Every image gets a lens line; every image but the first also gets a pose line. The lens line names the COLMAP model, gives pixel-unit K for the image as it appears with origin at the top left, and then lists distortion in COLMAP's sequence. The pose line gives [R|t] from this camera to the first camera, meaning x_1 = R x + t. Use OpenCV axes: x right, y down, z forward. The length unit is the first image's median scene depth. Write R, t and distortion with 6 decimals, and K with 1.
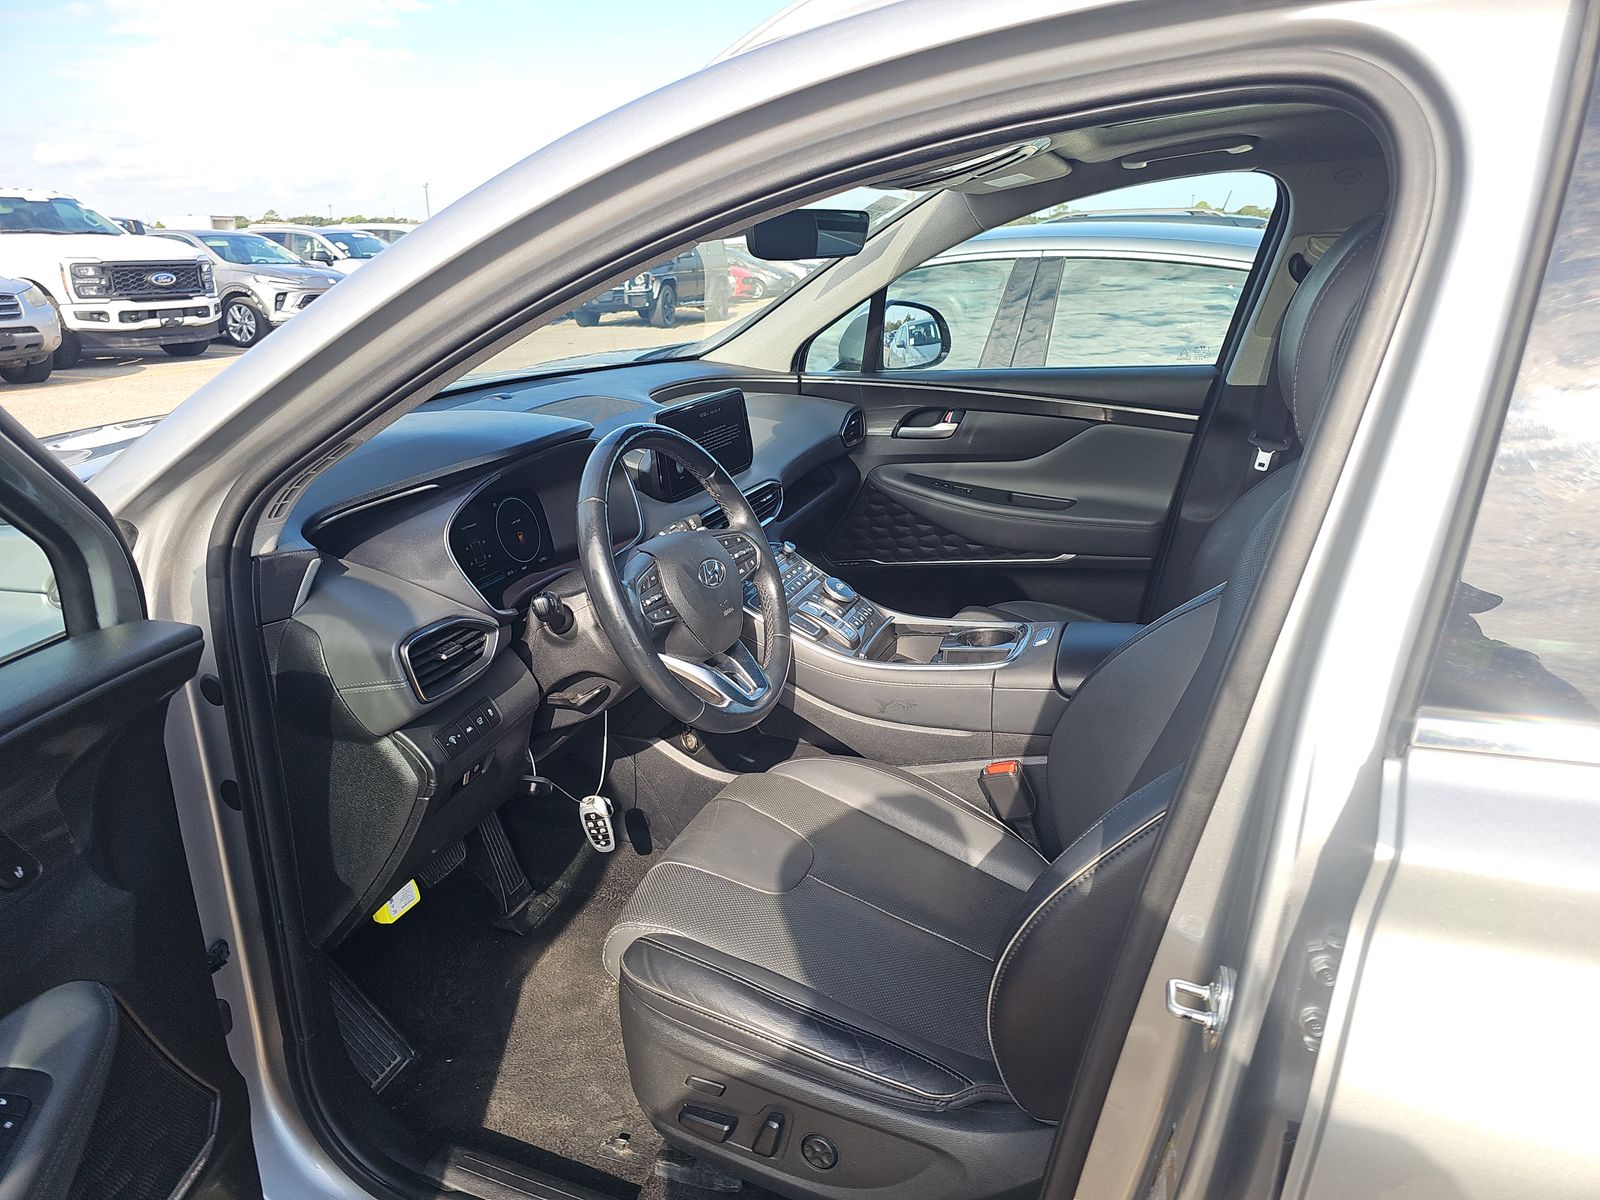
lens RADIAL K [[1067.9, 0, 785.5], [0, 1067.9, 612.4], [0, 0, 1]] dist [0.050430, -0.065185]
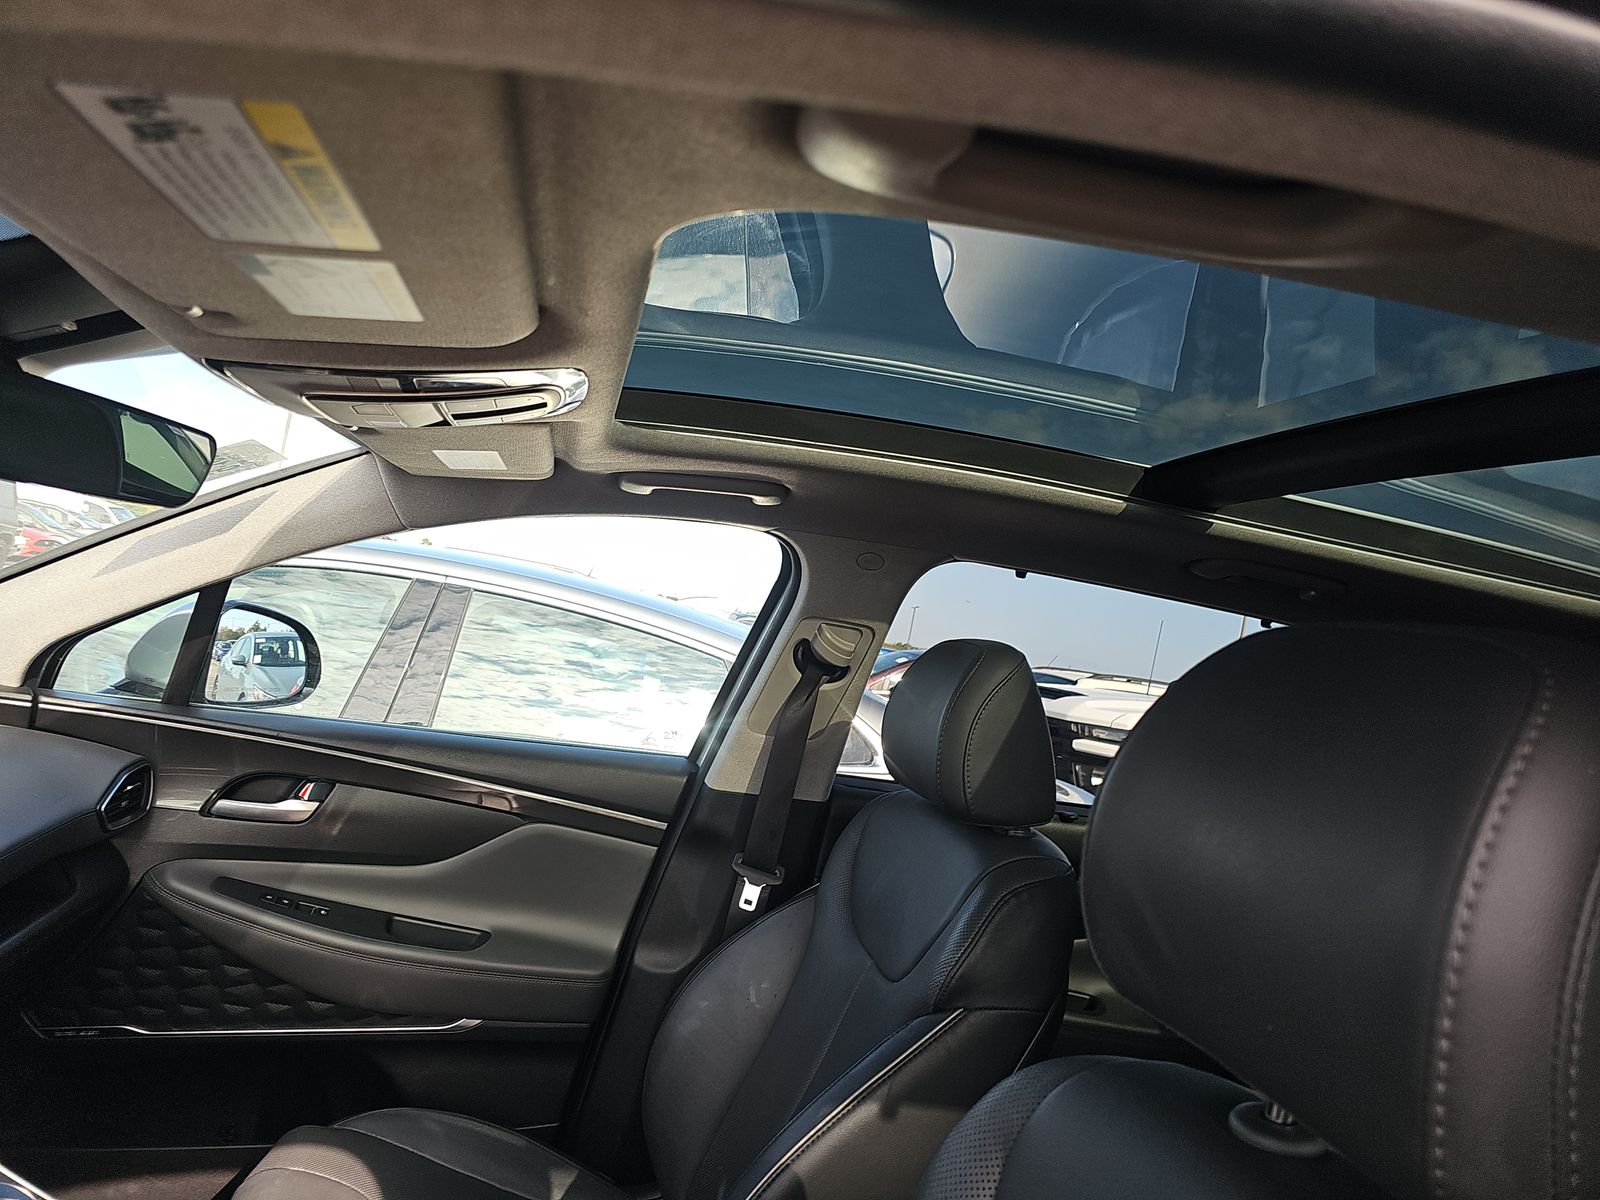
lens RADIAL K [[1067.9, 0, 785.5], [0, 1067.9, 612.4], [0, 0, 1]] dist [0.050430, -0.065185]
pose [[0.827185, 0.175072, 0.533961, 0.027960], [-0.007200, 0.953452, -0.301457, -0.091773], [-0.561883, 0.245517, 0.789942, 0.305482]]
